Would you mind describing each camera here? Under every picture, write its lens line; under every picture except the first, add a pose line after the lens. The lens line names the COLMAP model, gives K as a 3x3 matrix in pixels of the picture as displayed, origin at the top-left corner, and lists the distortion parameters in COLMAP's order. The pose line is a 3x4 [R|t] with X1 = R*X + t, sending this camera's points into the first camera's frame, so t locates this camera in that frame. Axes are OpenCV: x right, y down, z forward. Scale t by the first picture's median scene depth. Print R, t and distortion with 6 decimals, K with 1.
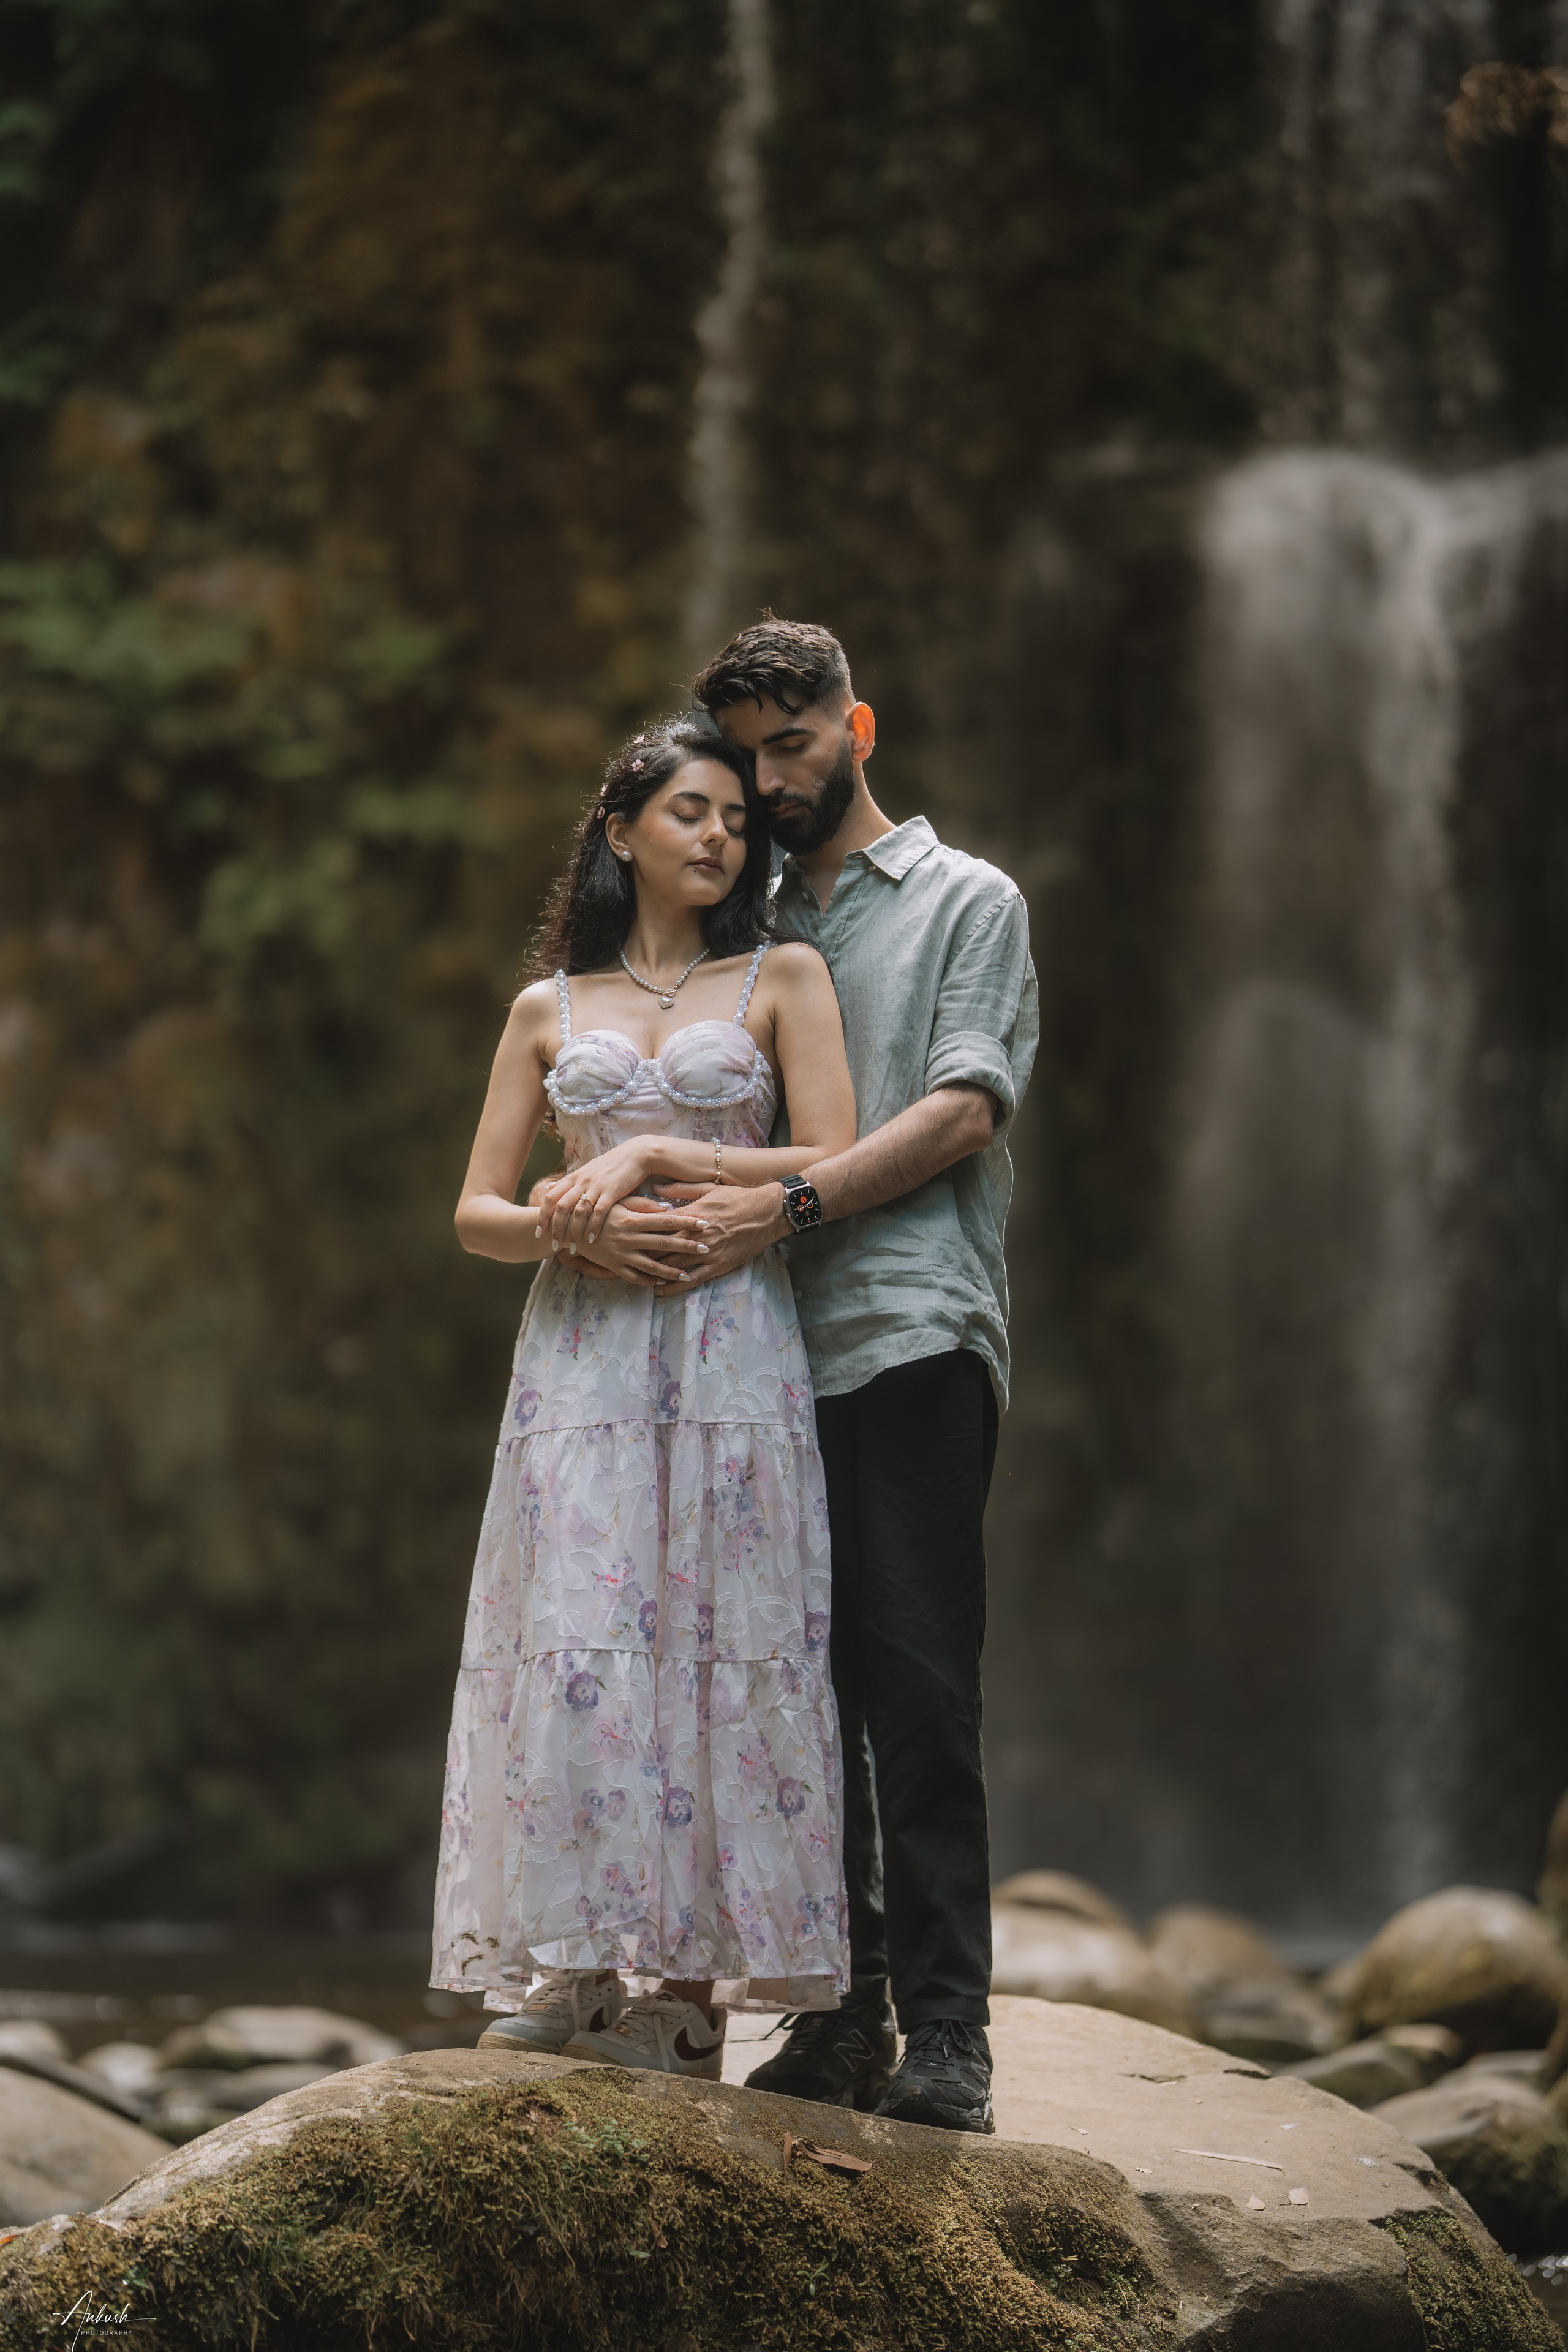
lens RADIAL K [[5424.0, 0, 786.7], [0, 5424.0, 1164.2], [0, 0, 1]] dist [0.594631, 1.564386]
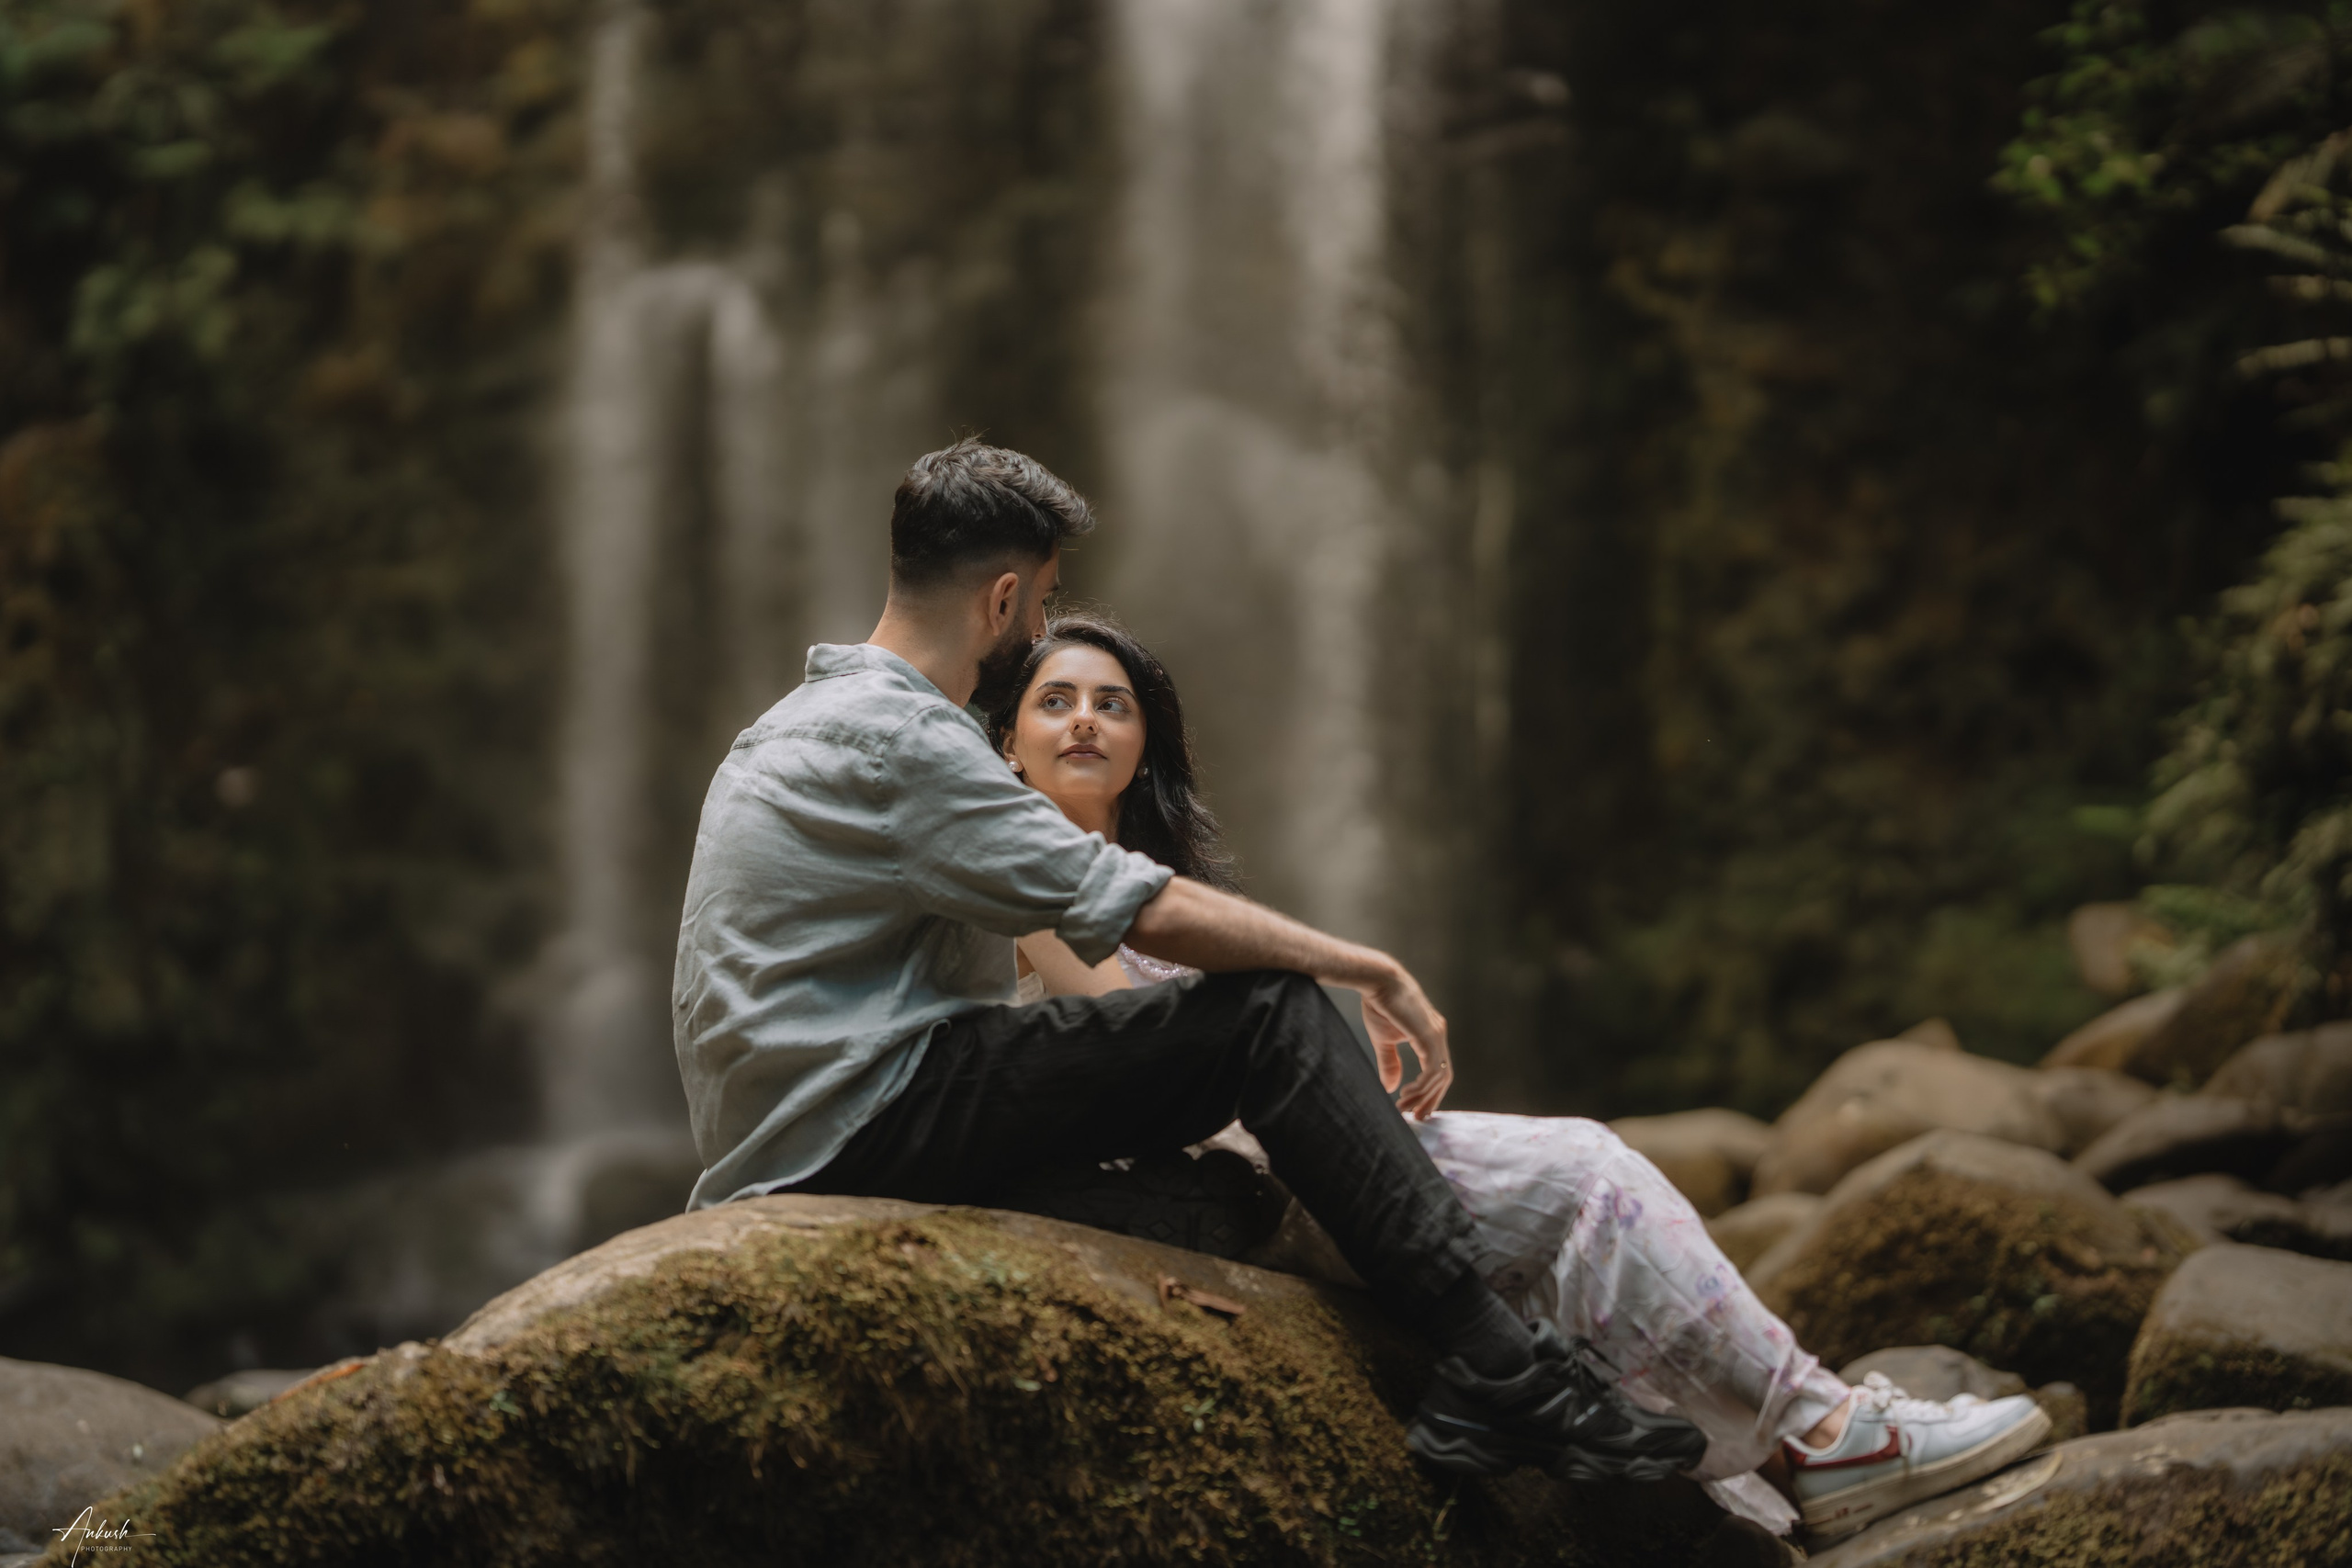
lens RADIAL K [[5423.5, 0, 1175.5], [0, 5423.5, 789.0], [0, 0, 1]] dist [0.594631, 1.564386]
pose [[0.994931, -0.006453, 0.100348, -0.090804], [0.003768, 0.999631, 0.026919, 0.068945], [-0.100485, -0.026404, 0.994588, 0.082875]]
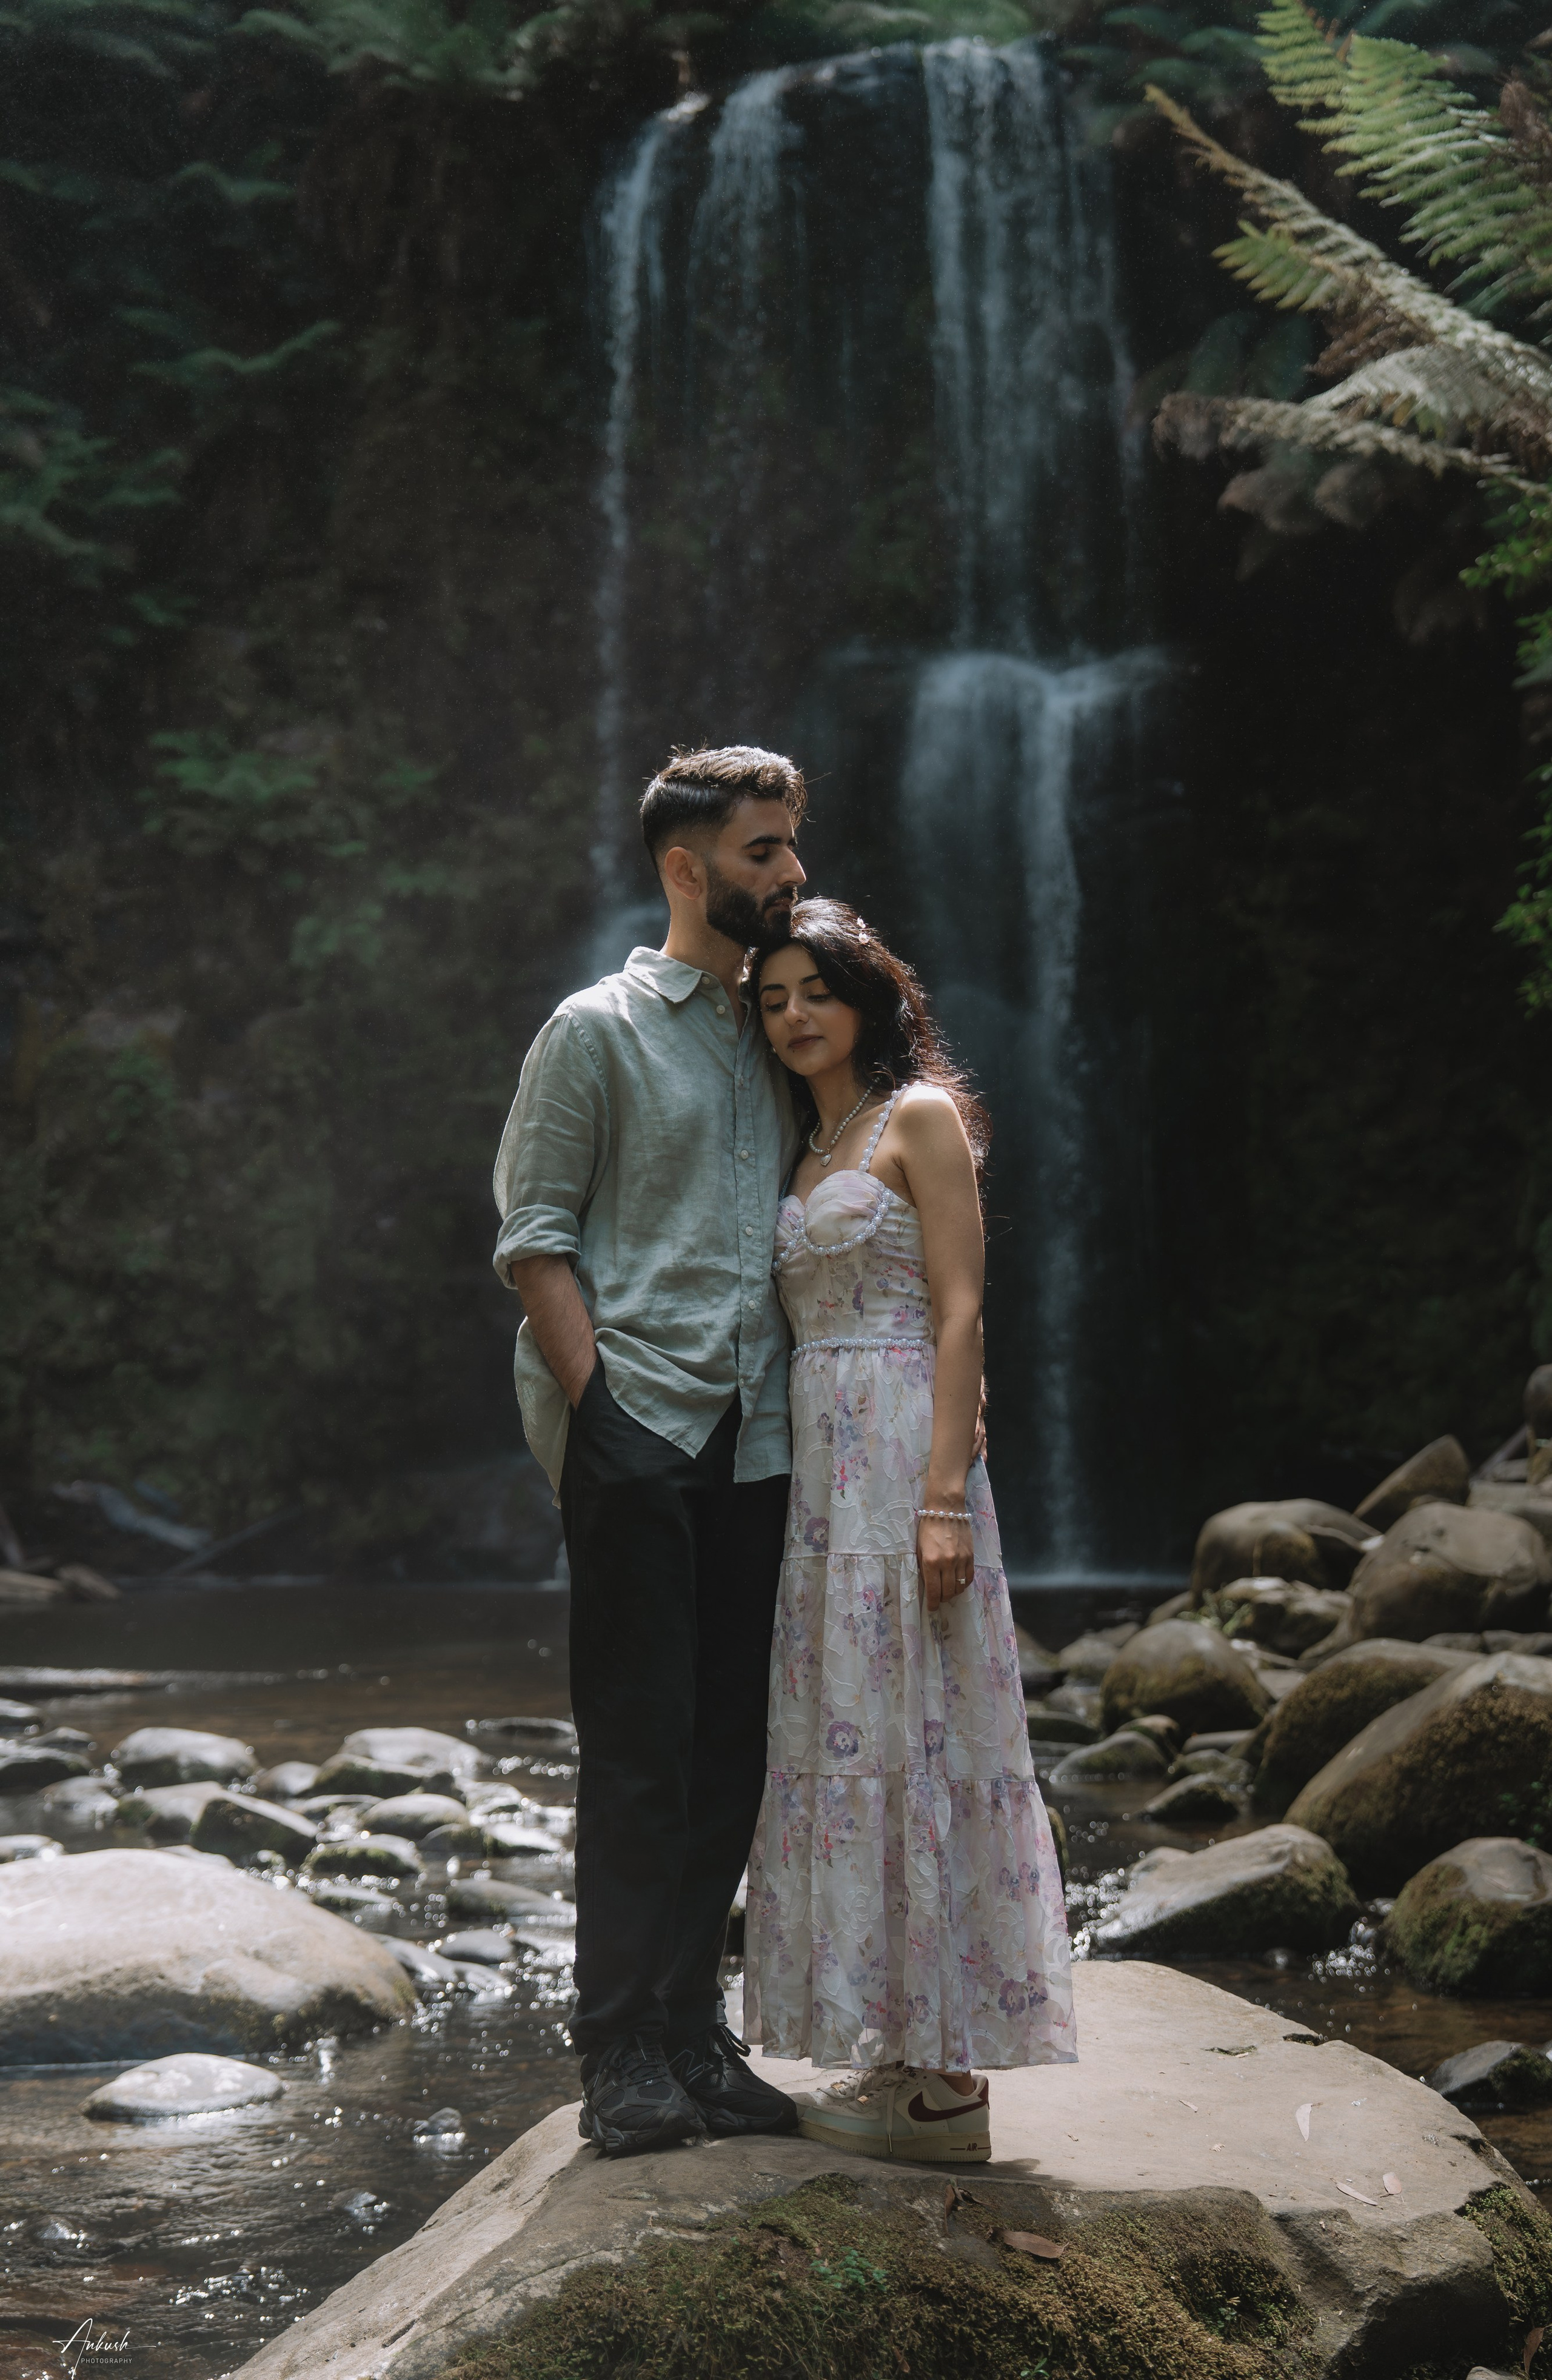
lens RADIAL K [[3176.7, 0, 776.7], [0, 3176.7, 1243.0], [0, 0, 1]] dist [0.122151, 0.060969]
pose [[0.998678, -0.019479, 0.047559, -0.070923], [0.016828, 0.998316, 0.055521, -0.056770], [-0.048560, -0.054647, 0.997324, 0.381602]]
